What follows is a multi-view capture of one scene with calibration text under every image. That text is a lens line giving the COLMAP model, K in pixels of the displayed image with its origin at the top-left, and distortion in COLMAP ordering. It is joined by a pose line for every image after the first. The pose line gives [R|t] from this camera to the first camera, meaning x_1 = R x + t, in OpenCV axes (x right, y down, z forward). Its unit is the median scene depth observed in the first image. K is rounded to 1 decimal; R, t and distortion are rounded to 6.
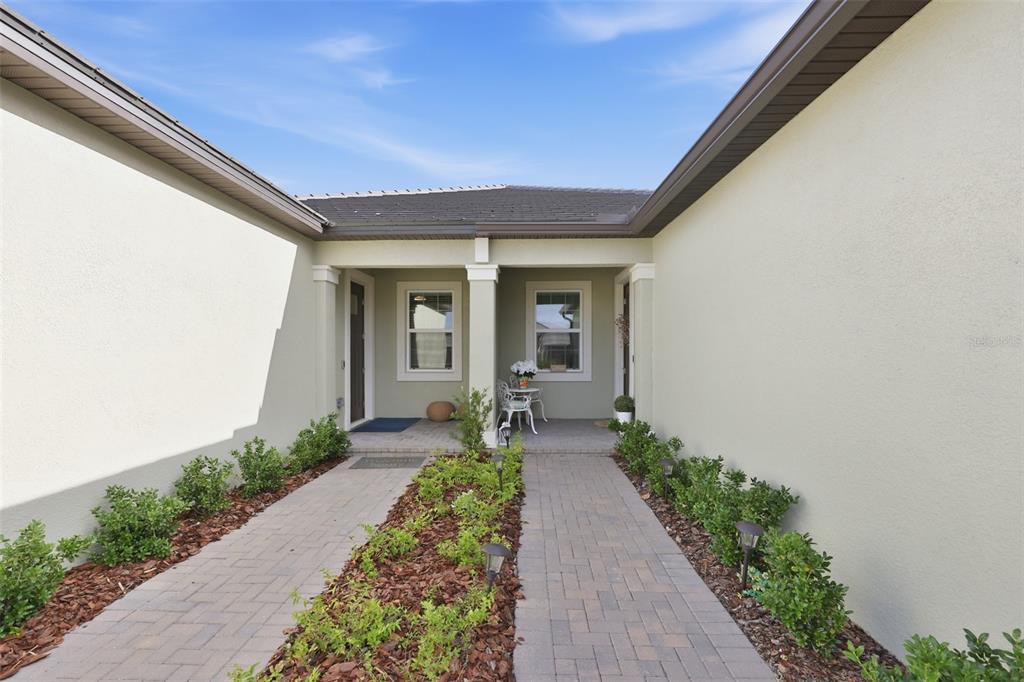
lens RADIAL K [[438.9, 0, 513.7], [0, 438.9, 345.5], [0, 0, 1]] dist [0.002819, 0.000233]
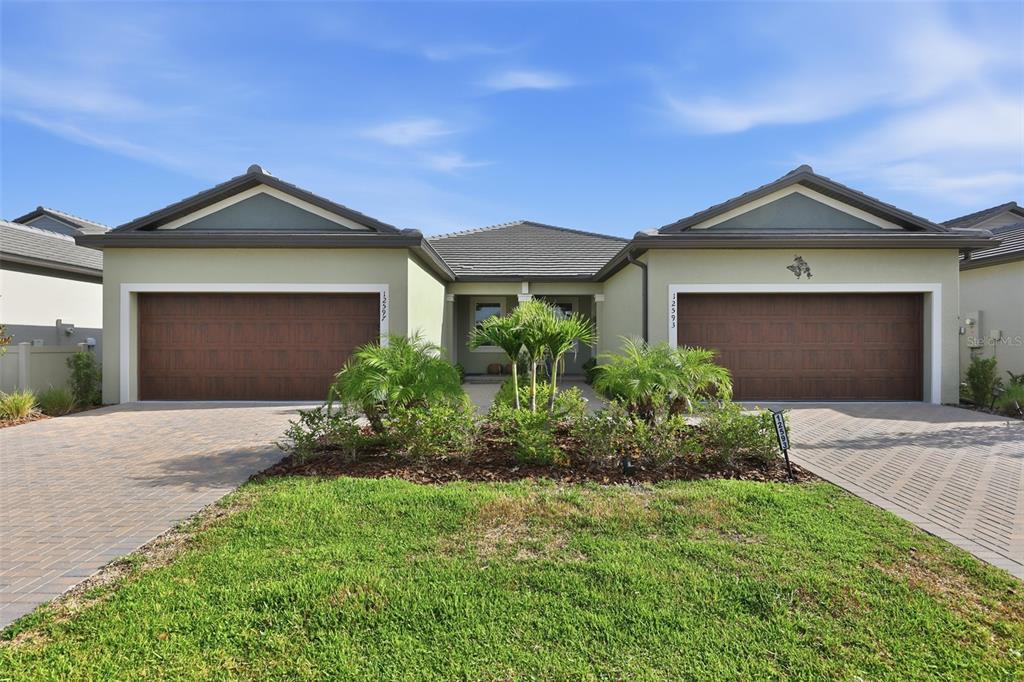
lens RADIAL K [[506.7, 0, 516.0], [0, 506.7, 324.2], [0, 0, 1]] dist [0.000882, -0.000633]
pose [[0.999763, 0.003790, 0.021447, -0.140423], [-0.003296, 0.999729, -0.023036, 0.016157], [-0.021528, 0.022959, 0.999505, -1.229480]]
